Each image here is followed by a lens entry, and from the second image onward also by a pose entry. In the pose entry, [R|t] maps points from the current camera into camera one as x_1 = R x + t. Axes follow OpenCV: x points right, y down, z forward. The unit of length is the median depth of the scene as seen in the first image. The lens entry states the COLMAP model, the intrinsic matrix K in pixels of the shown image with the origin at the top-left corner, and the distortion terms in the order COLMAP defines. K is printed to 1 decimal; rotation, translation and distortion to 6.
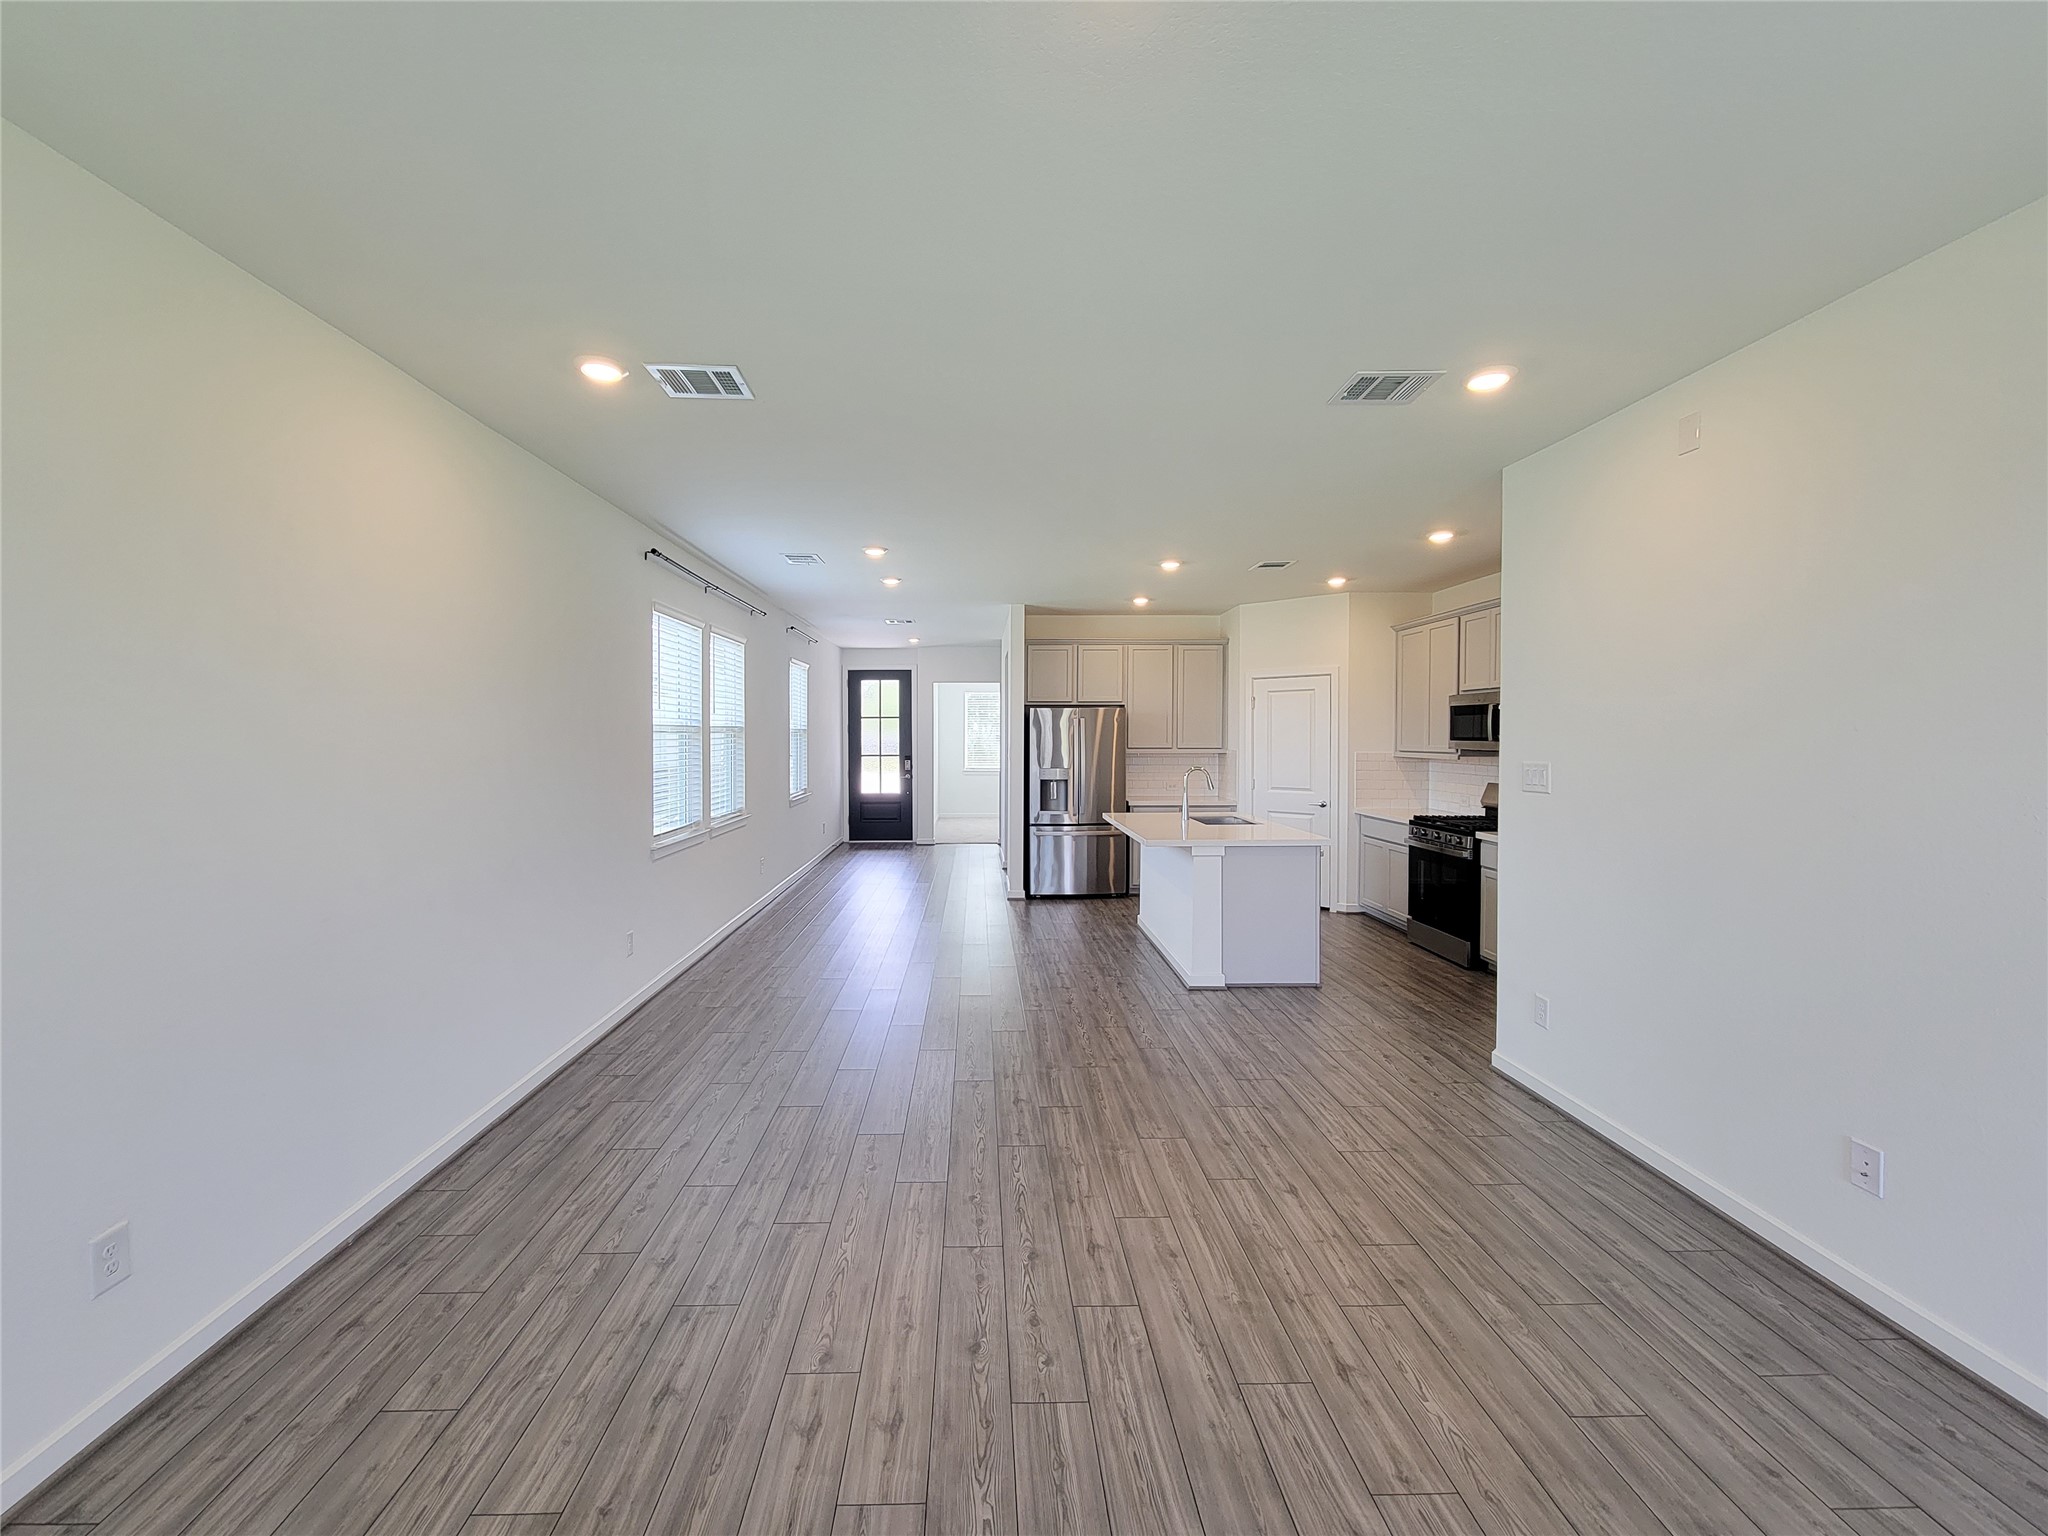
lens RADIAL K [[844.2, 0, 1005.5], [0, 844.2, 759.7], [0, 0, 1]] dist [0.004126, -0.002379]
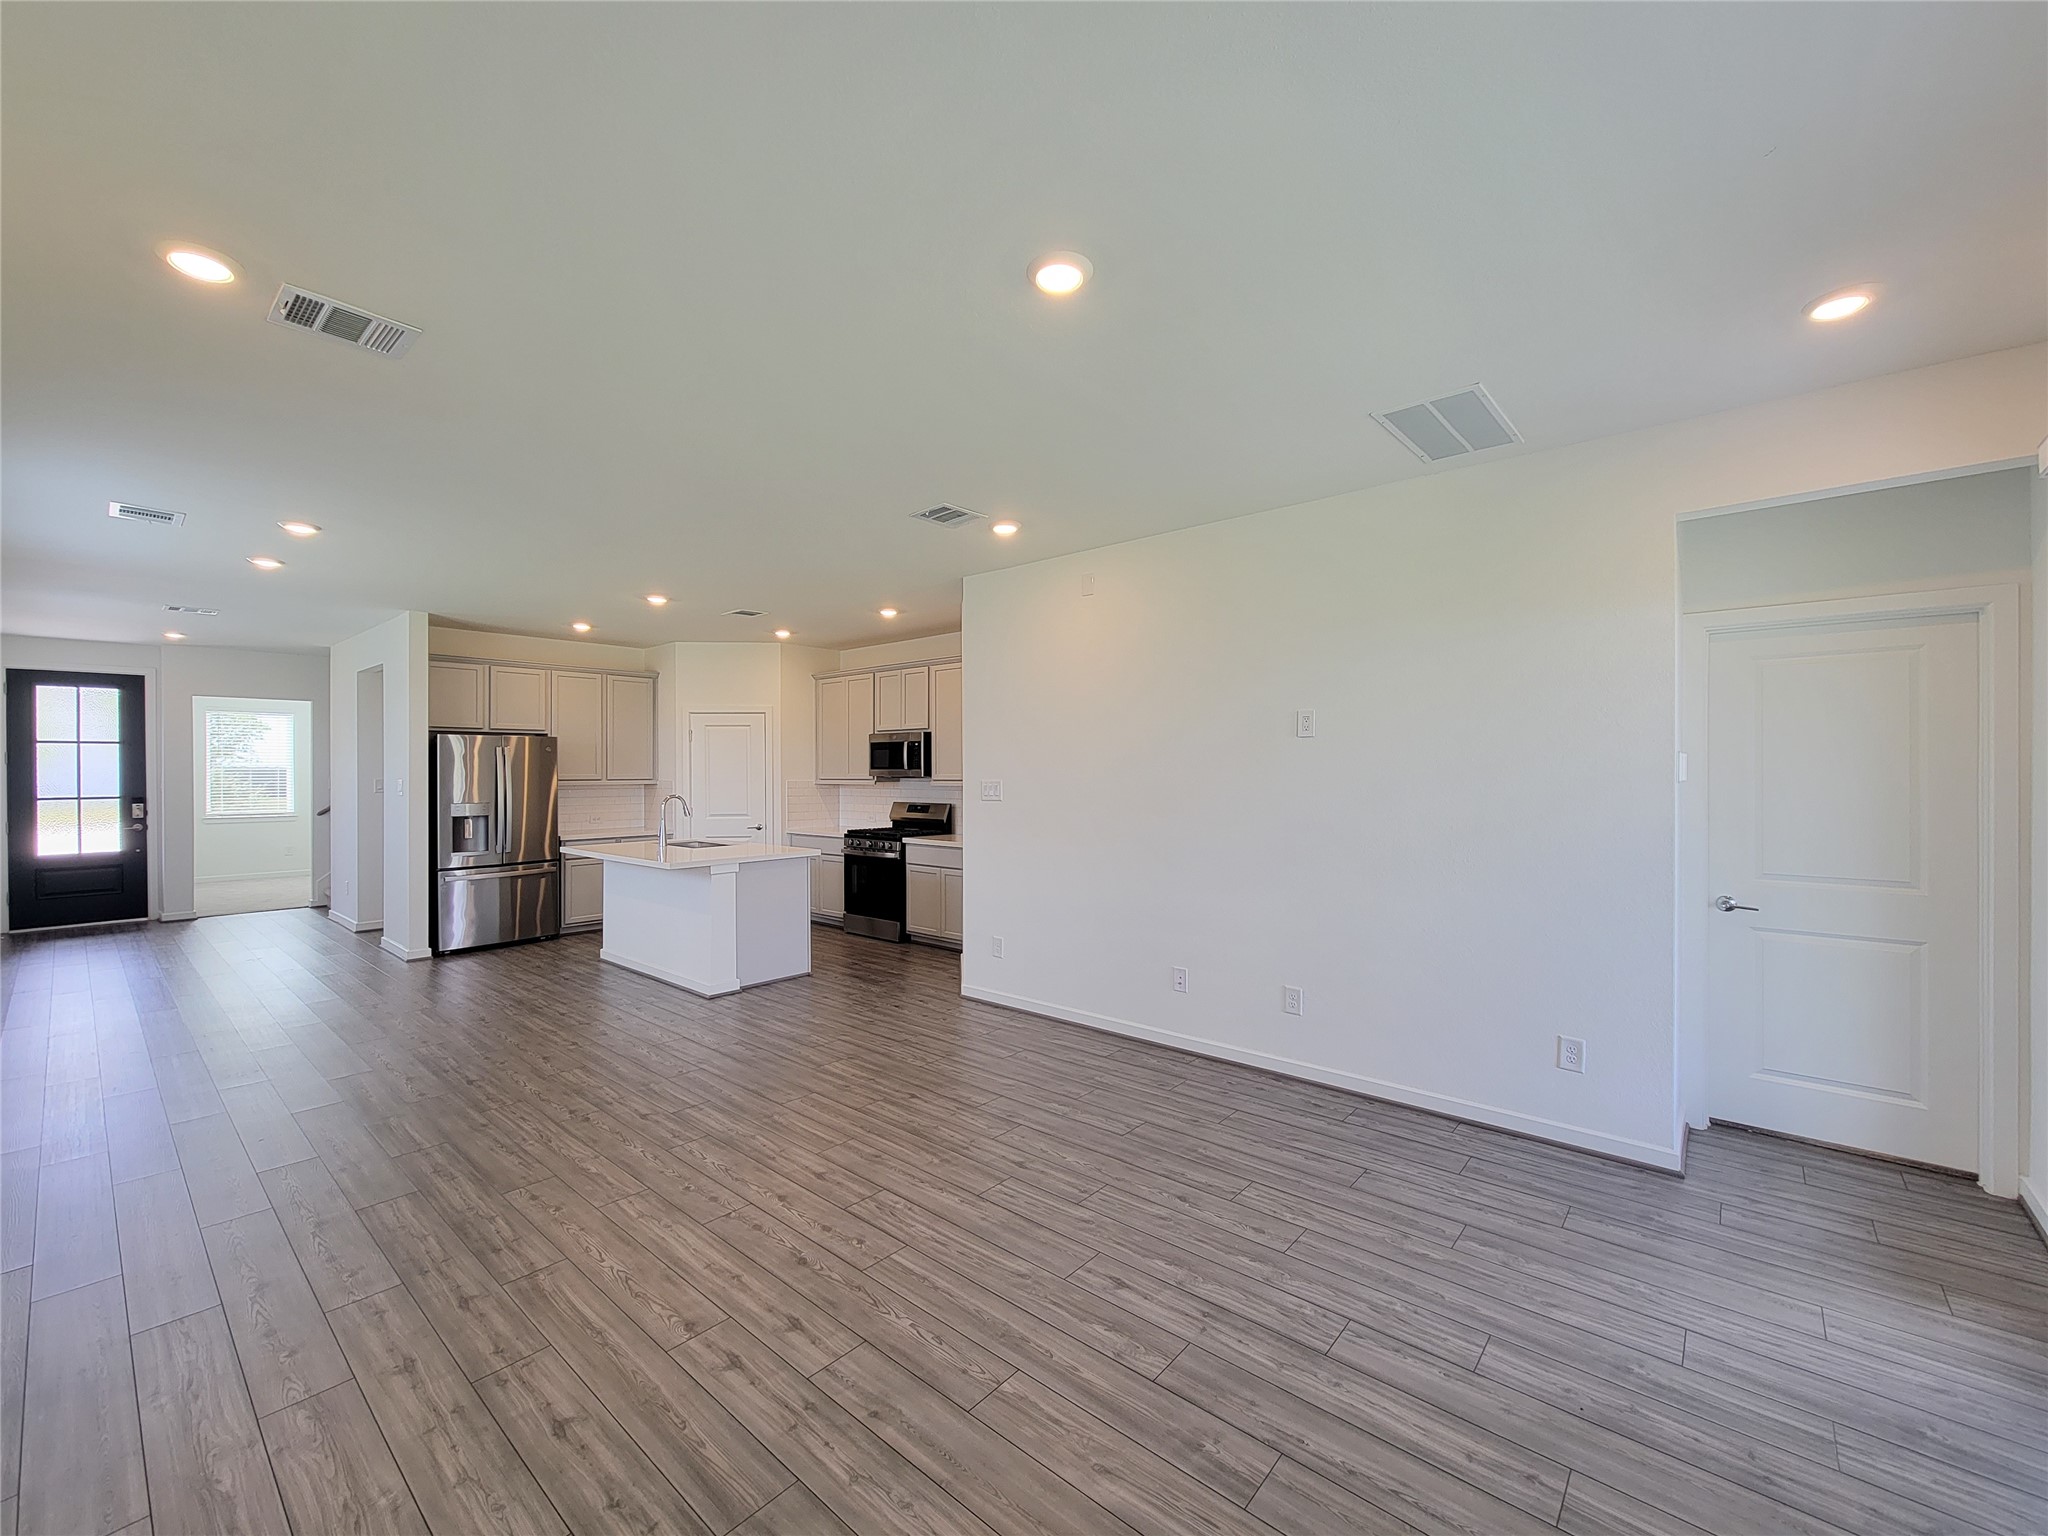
lens RADIAL K [[823.7, 0, 1026.9], [0, 823.7, 795.2], [0, 0, 1]] dist [0.001054, -0.000262]
pose [[0.675780, -0.024323, 0.736702, -0.281039], [0.024757, 0.999640, 0.010294, 0.010963], [-0.736687, 0.011283, 0.676140, -0.016878]]
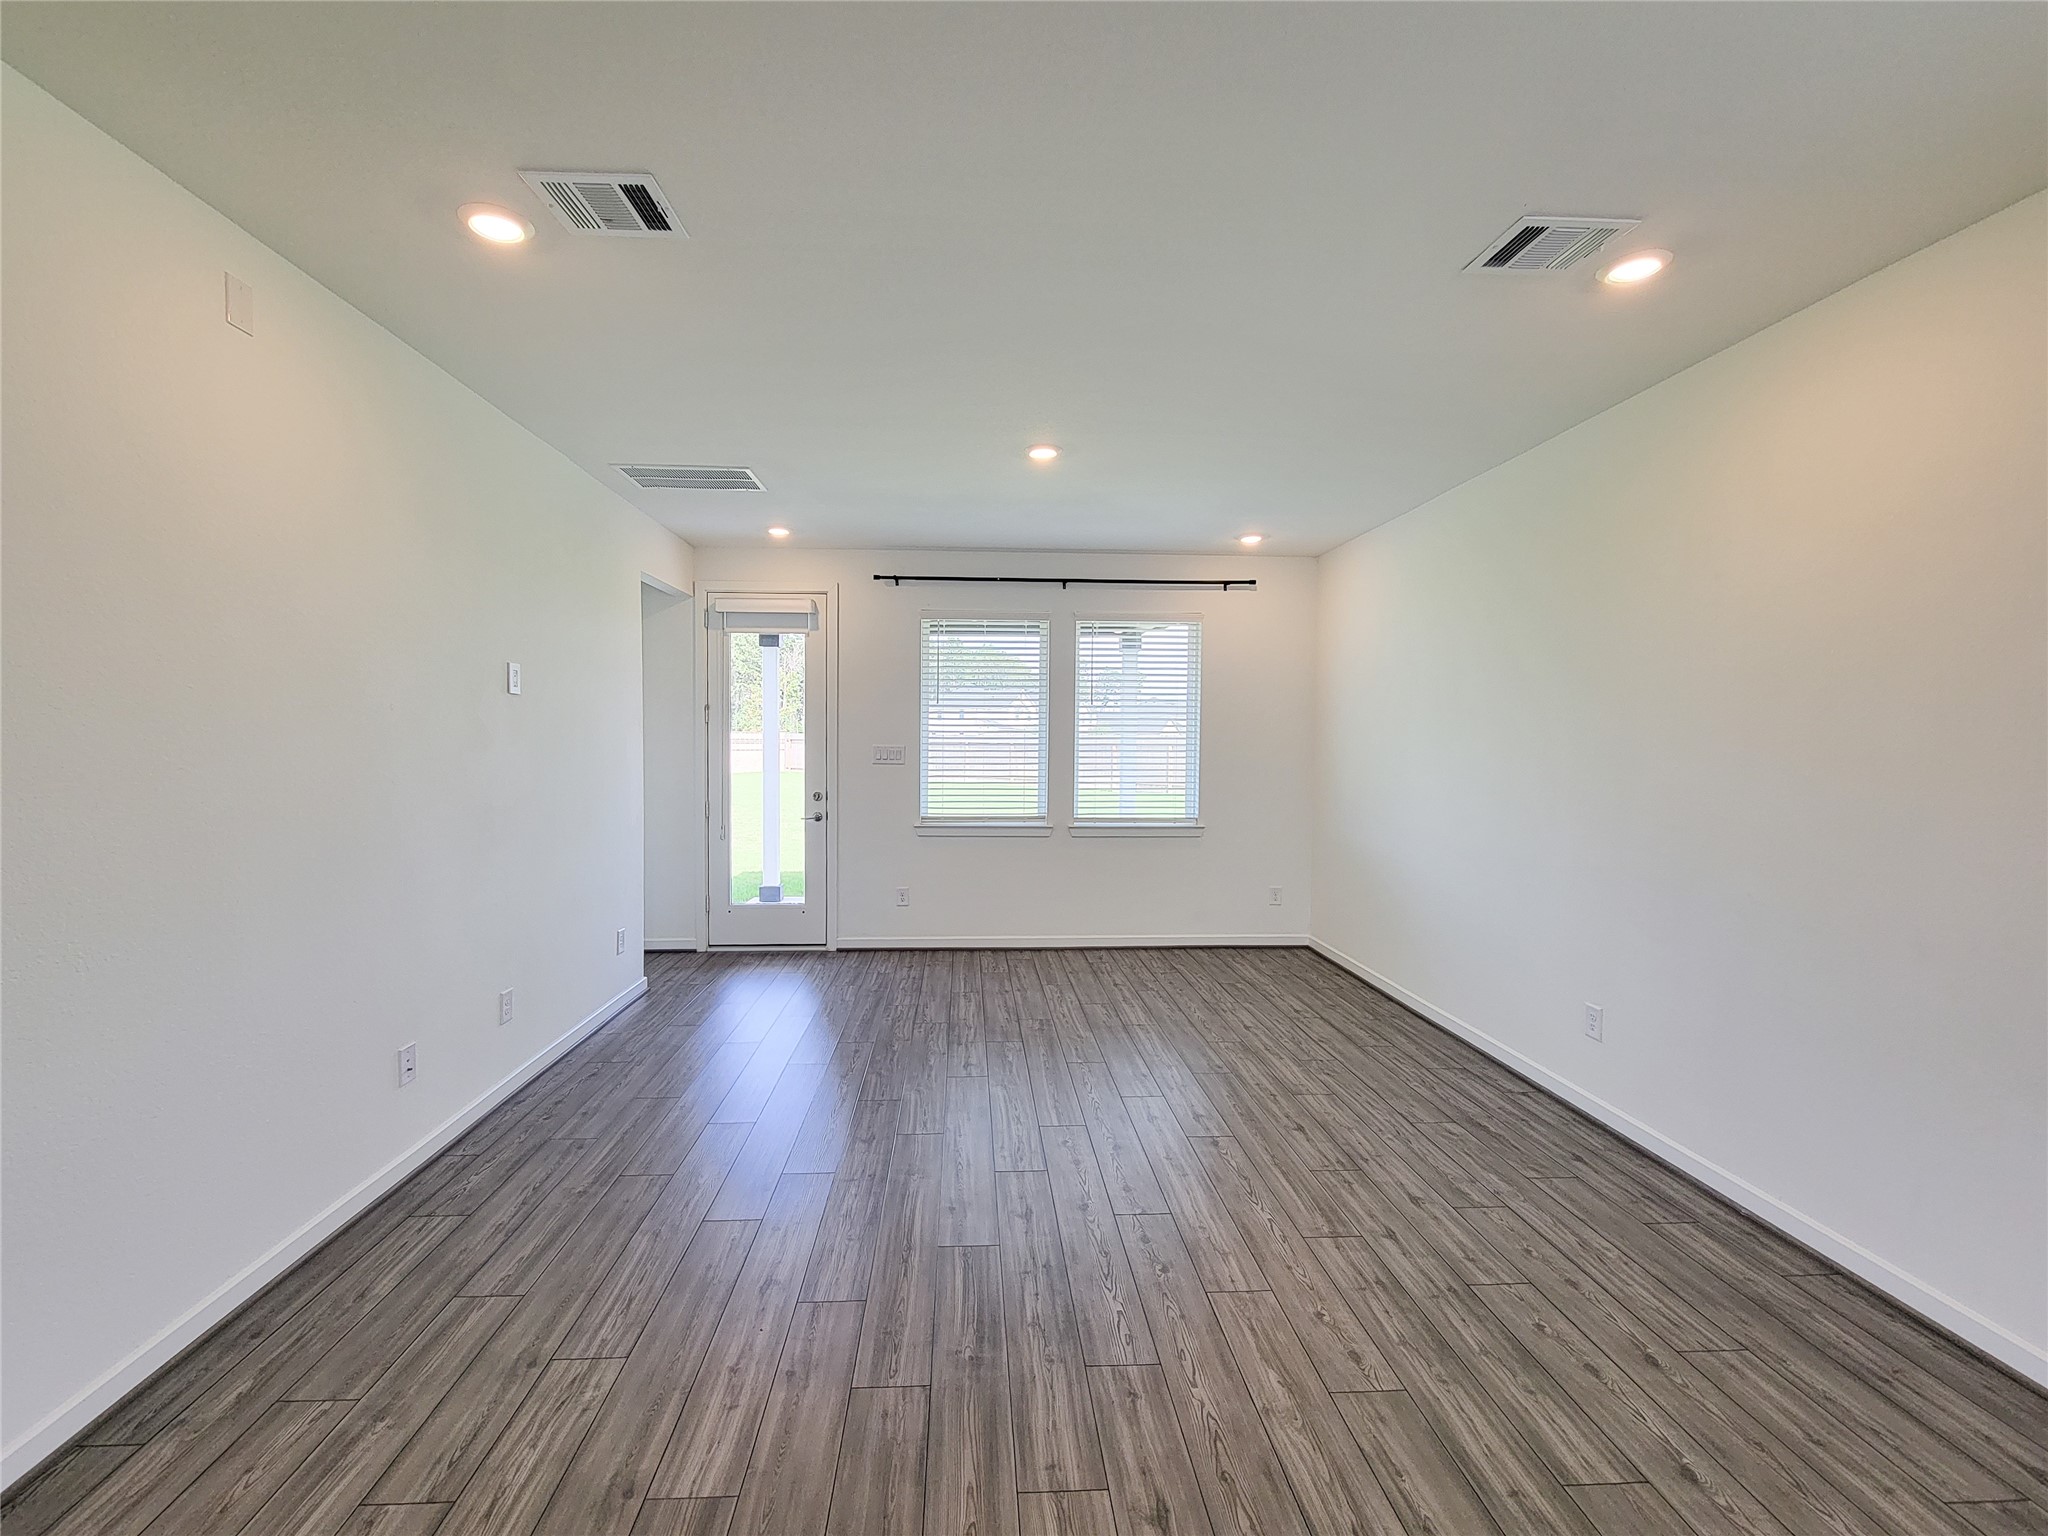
lens RADIAL K [[844.2, 0, 1005.5], [0, 844.2, 759.7], [0, 0, 1]] dist [0.004126, -0.002379]
pose [[-0.999863, -0.006857, -0.015075, 0.074561], [-0.007660, 0.998521, 0.053827, -0.015876], [0.014683, 0.053935, -0.998436, 1.002663]]
